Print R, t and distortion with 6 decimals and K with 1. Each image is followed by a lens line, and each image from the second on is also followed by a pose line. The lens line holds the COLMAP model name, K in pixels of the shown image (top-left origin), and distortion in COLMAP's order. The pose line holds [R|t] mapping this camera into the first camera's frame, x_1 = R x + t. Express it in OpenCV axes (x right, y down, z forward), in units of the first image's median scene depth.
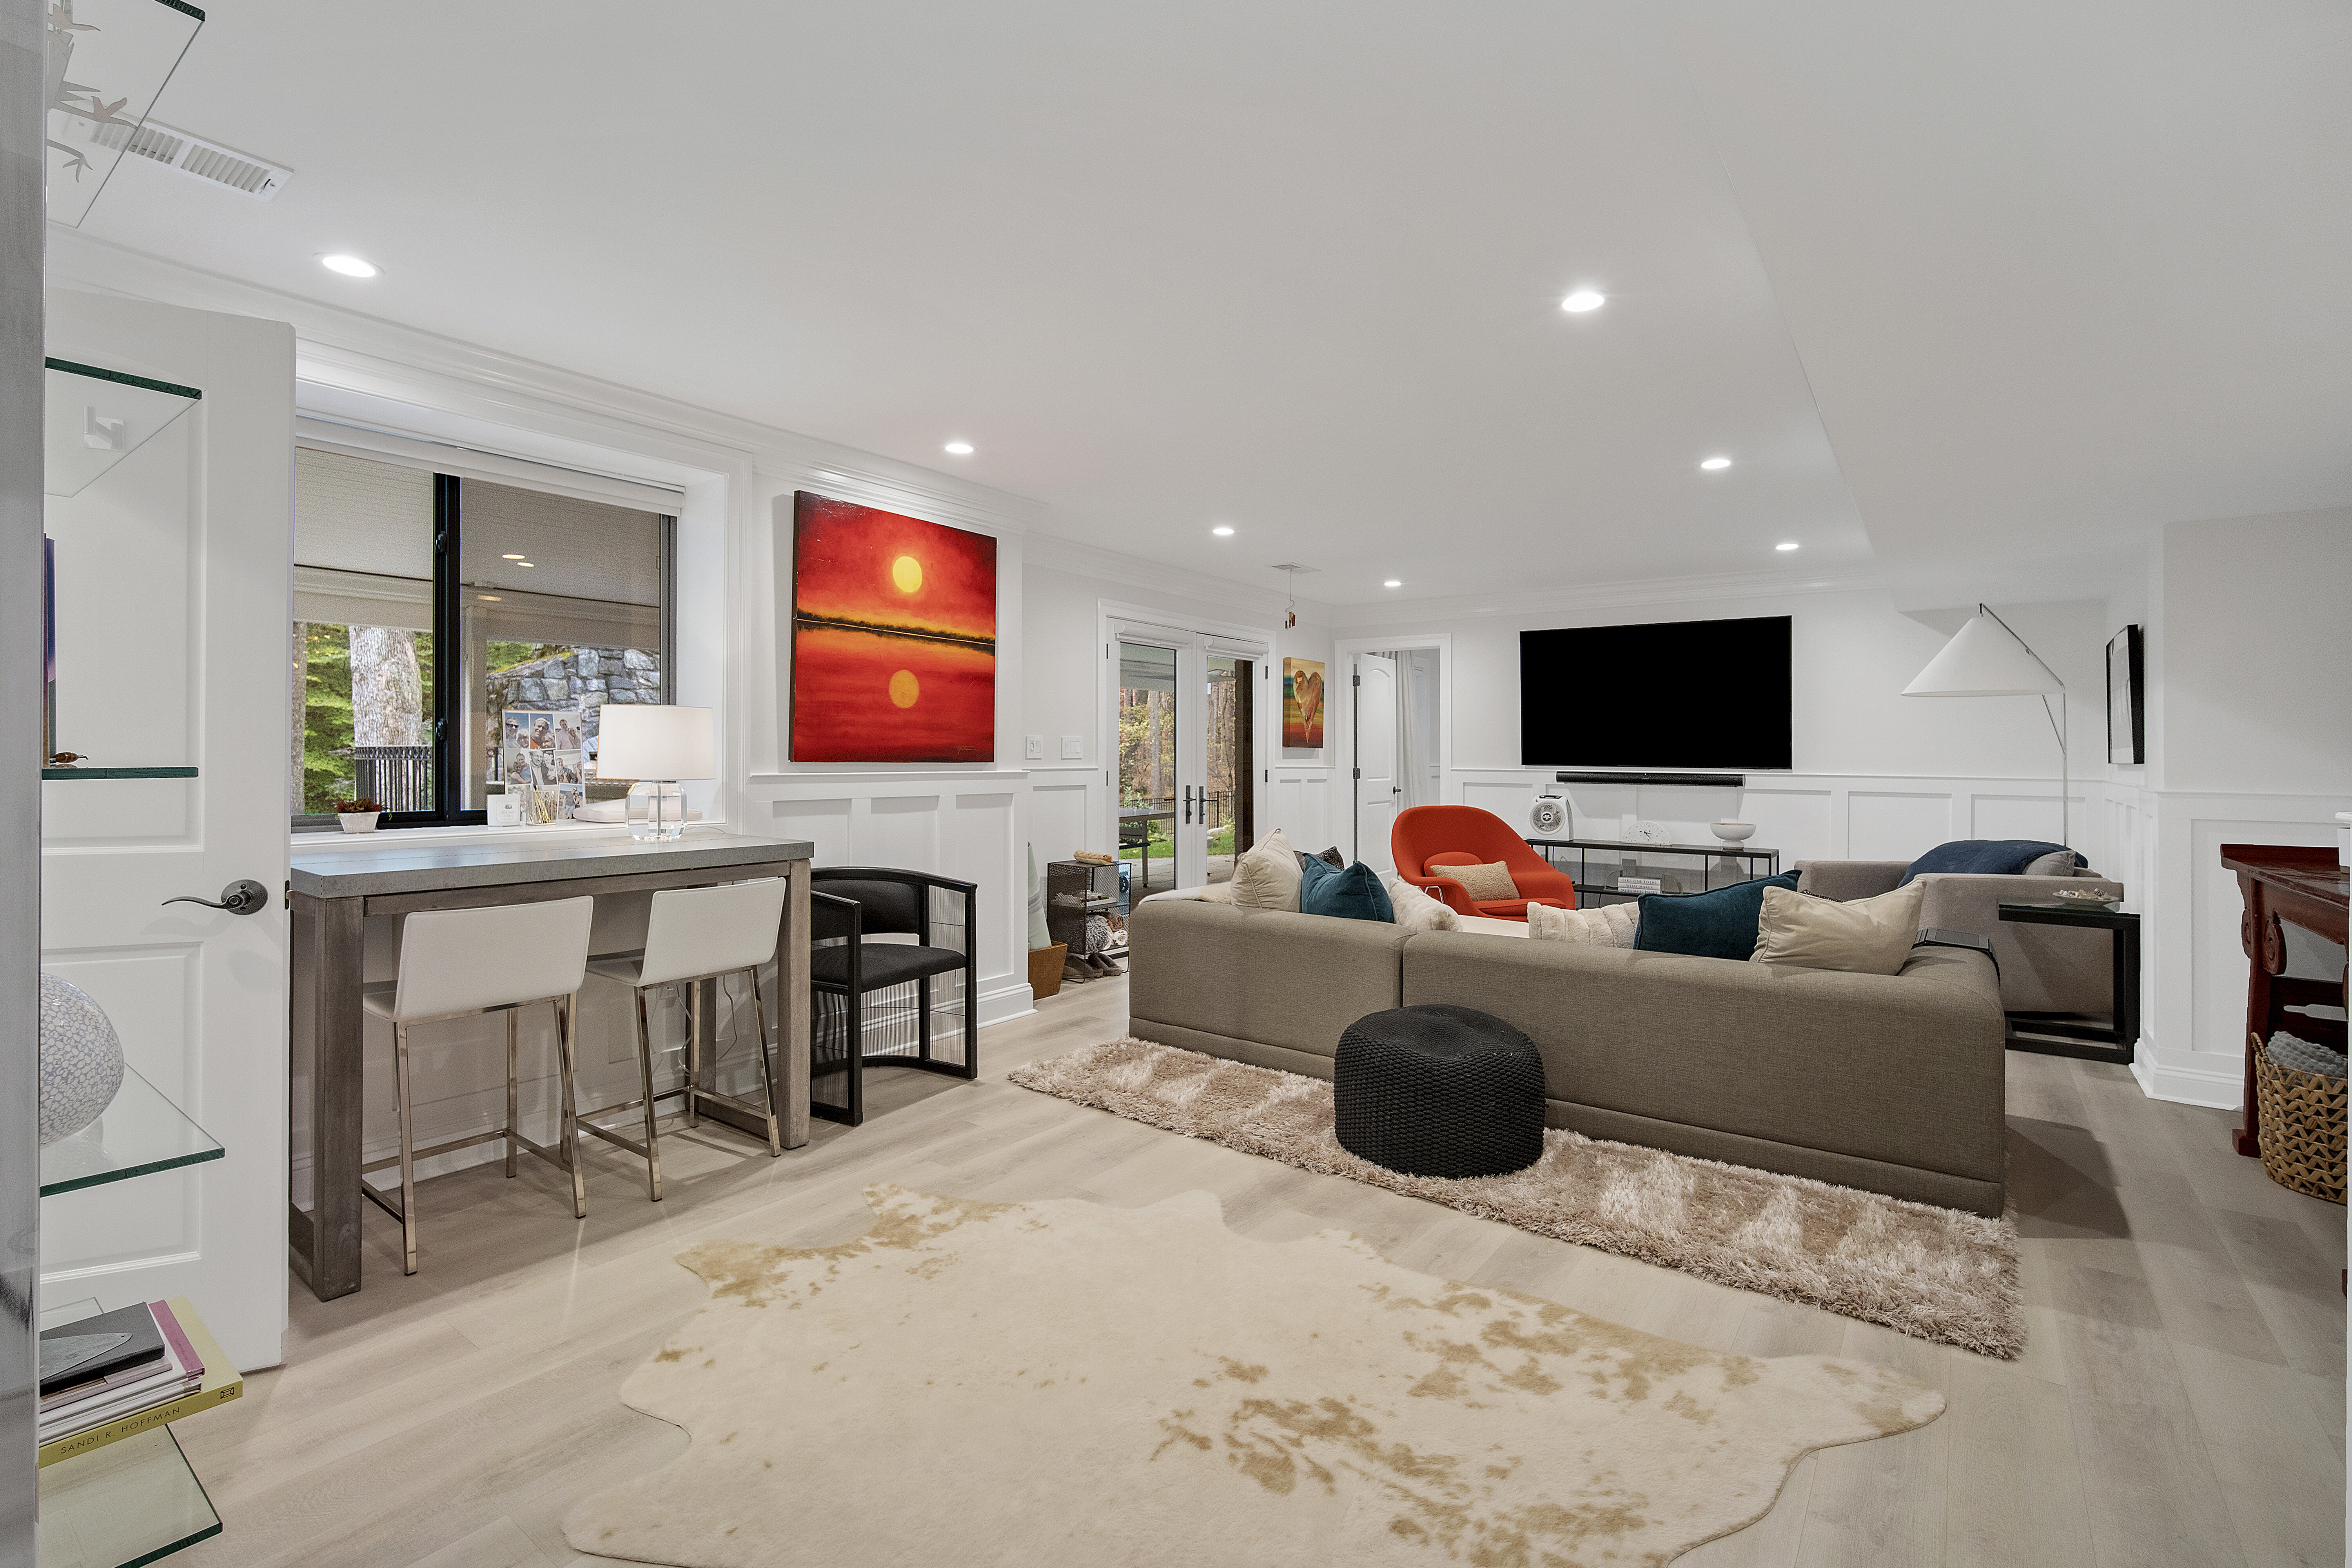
lens RADIAL K [[1035.4, 0, 1222.5], [0, 1035.4, 737.5], [0, 0, 1]] dist [-0.016358, 0.003851]
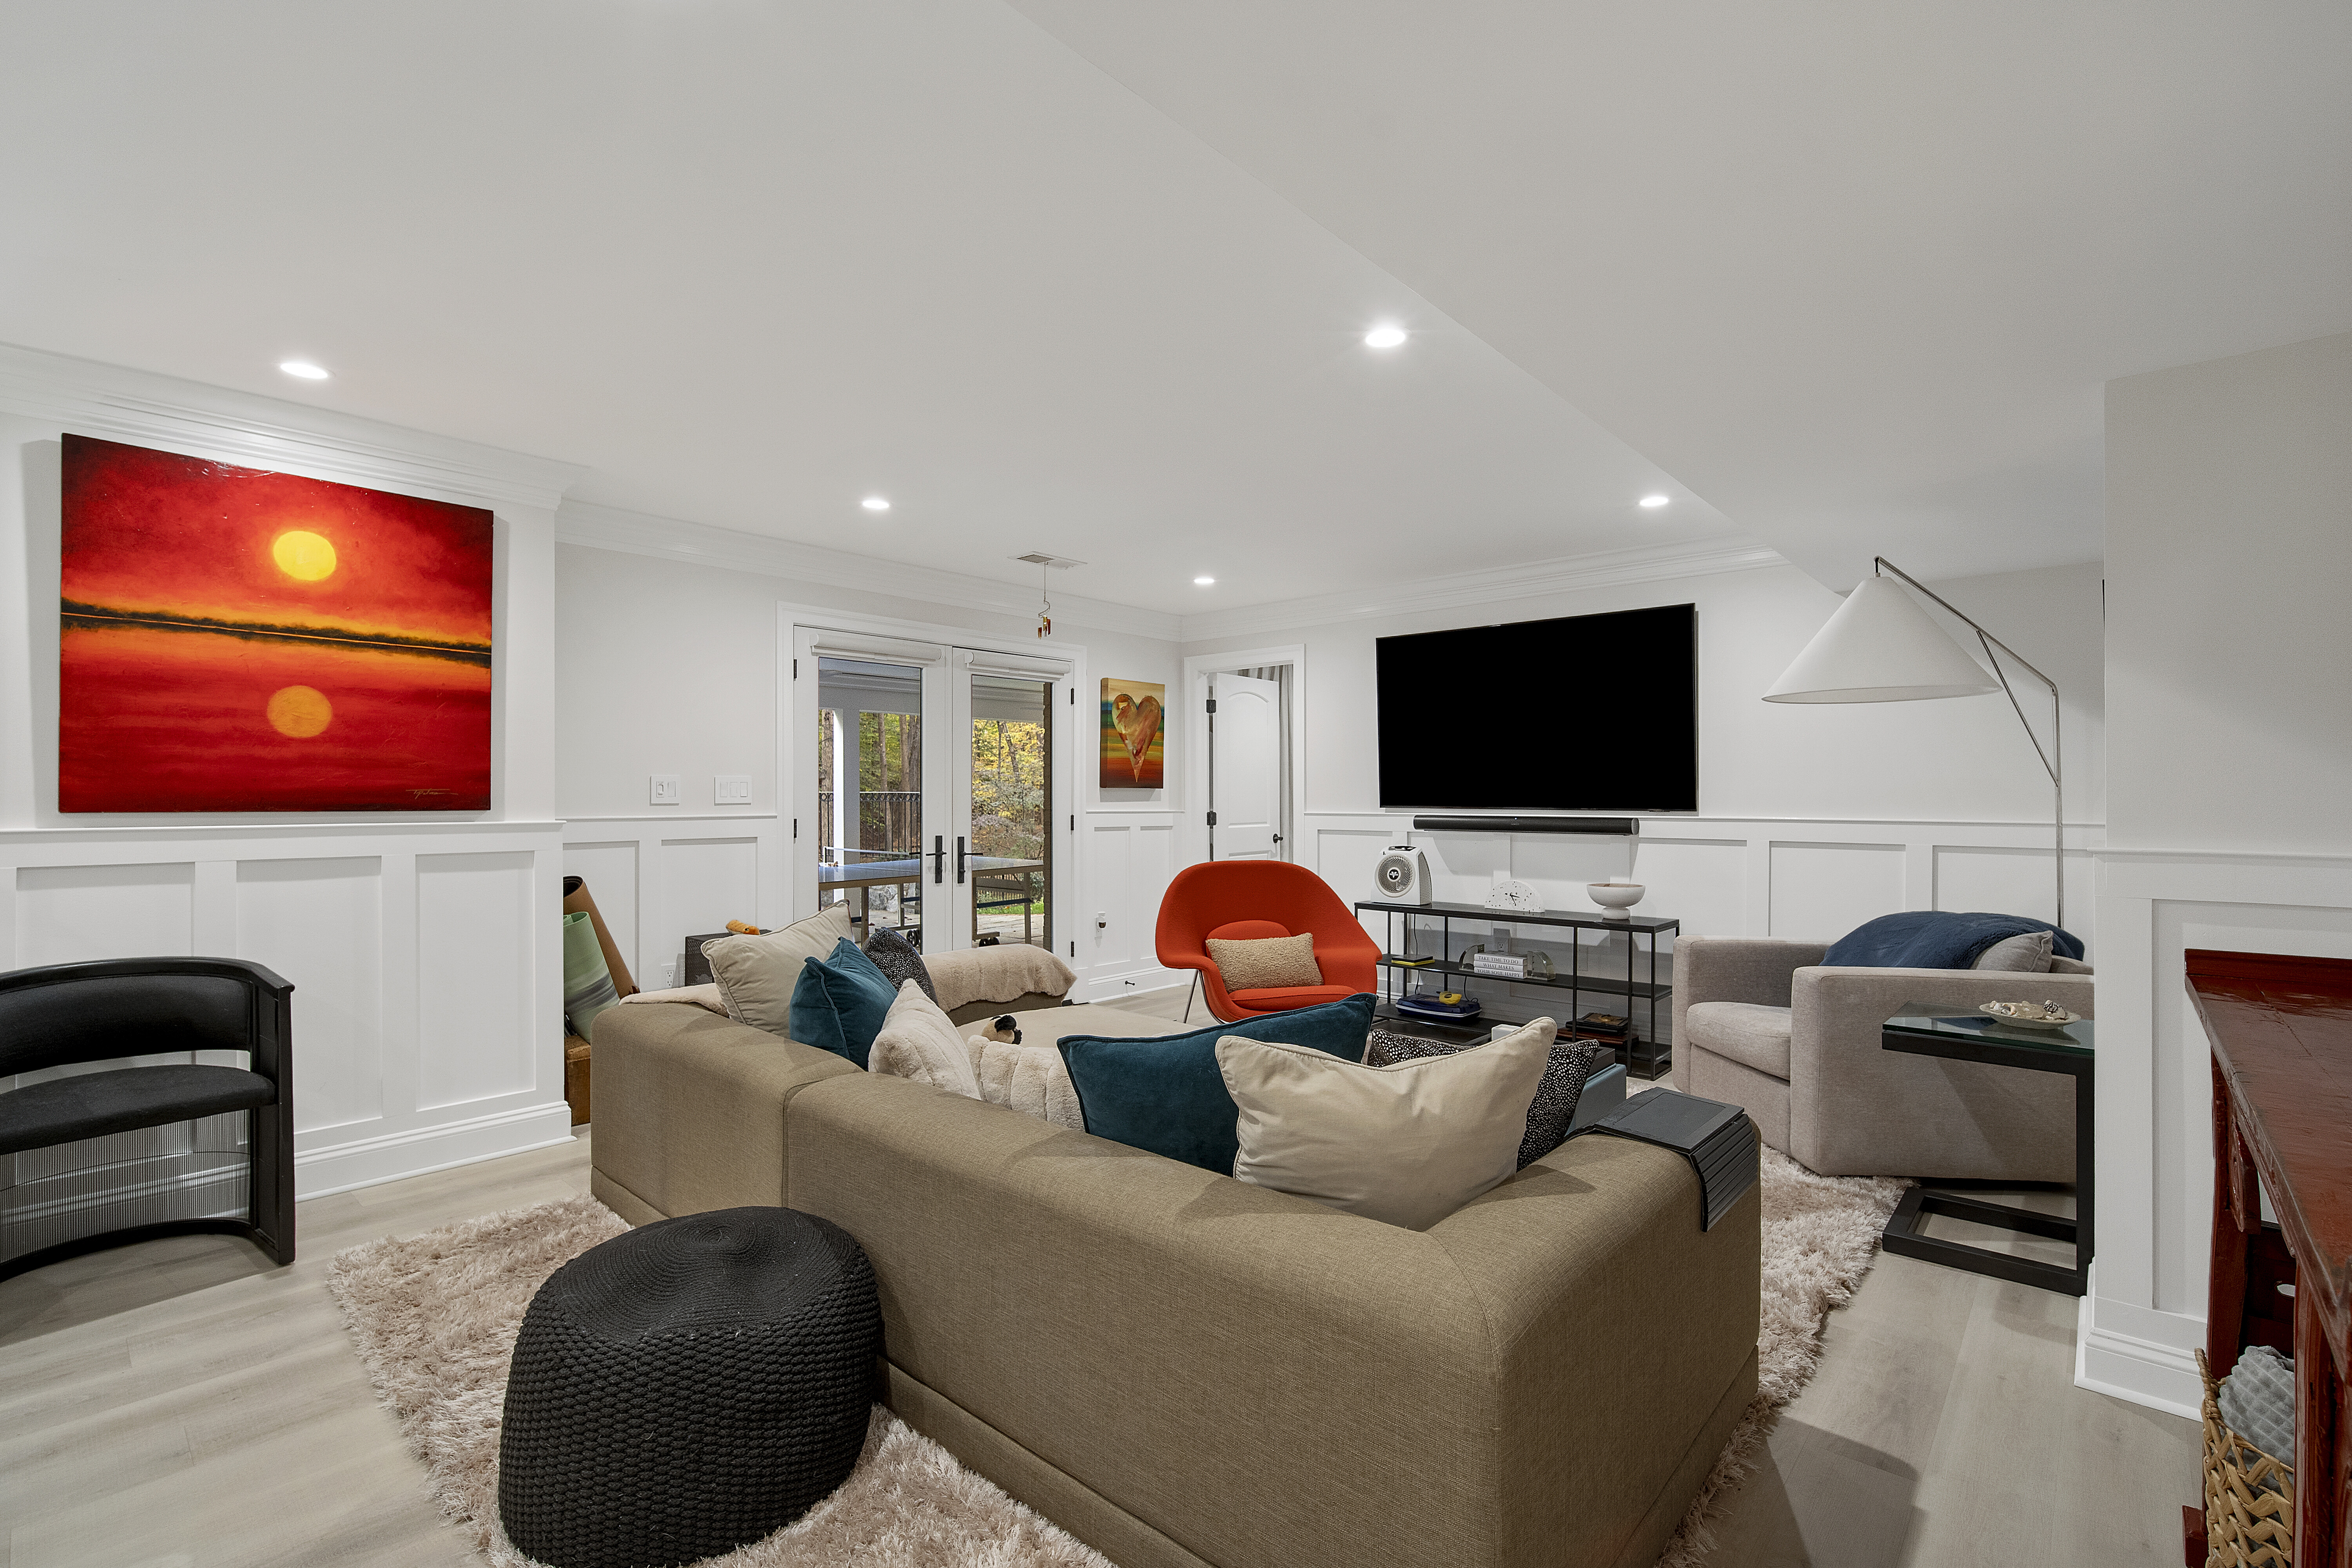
lens RADIAL K [[1035.4, 0, 1244.0], [0, 1035.4, 787.8], [0, 0, 1]] dist [-0.016358, 0.003851]
pose [[0.995939, -0.008335, -0.089649, 0.388143], [0.009053, 0.999930, 0.007601, 0.007099], [0.089580, -0.008382, 0.995944, 0.305738]]
